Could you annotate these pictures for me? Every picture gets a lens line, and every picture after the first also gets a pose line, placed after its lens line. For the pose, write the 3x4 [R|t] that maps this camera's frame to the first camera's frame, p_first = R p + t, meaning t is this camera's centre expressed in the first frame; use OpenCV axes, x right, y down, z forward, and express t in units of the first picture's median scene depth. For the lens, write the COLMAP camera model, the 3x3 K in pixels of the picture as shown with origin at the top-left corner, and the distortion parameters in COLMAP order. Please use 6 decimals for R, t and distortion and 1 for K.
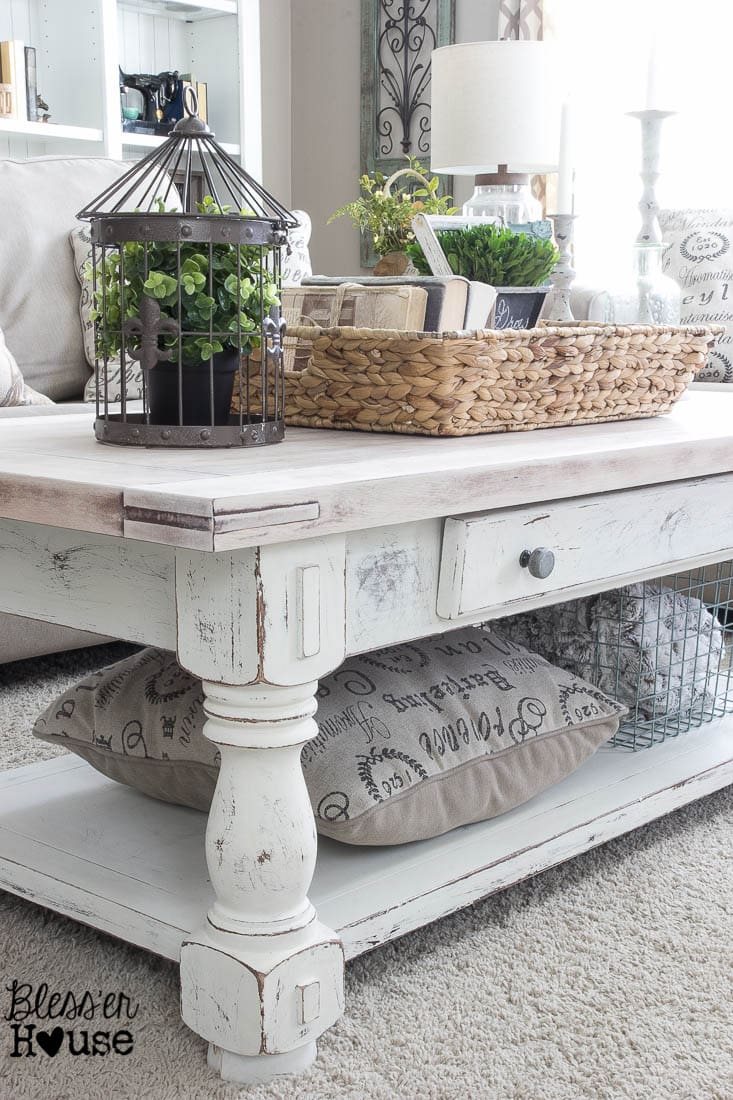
lens RADIAL K [[1518.0, 0, 357.6], [0, 1518.0, 573.0], [0, 0, 1]] dist [0.048323, 0.000000]
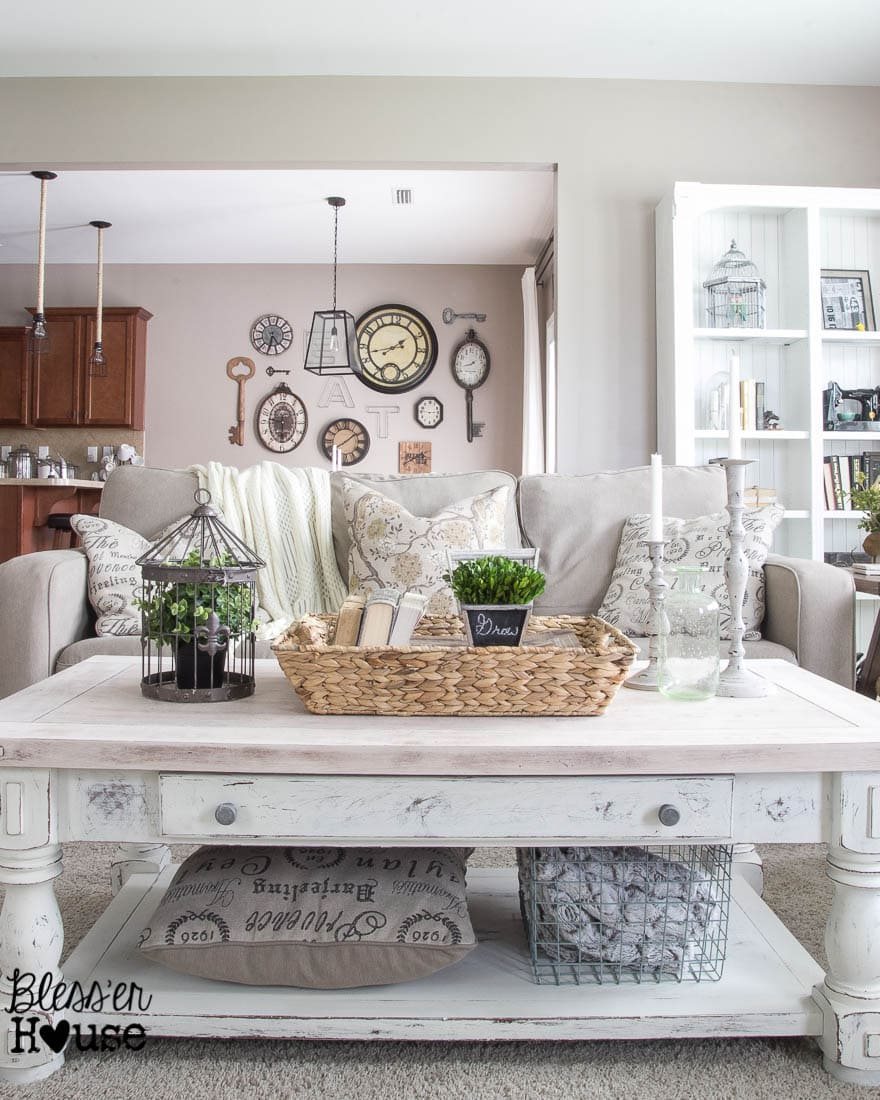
lens RADIAL K [[1018.8, 0, 433.6], [0, 1018.8, 507.4], [0, 0, 1]] dist [-0.078801, 0.000000]
pose [[0.675756, 0.004426, -0.737112, 0.847930], [-0.135157, 0.983773, -0.117999, -0.183099], [0.724629, 0.179365, 0.665388, 0.393260]]
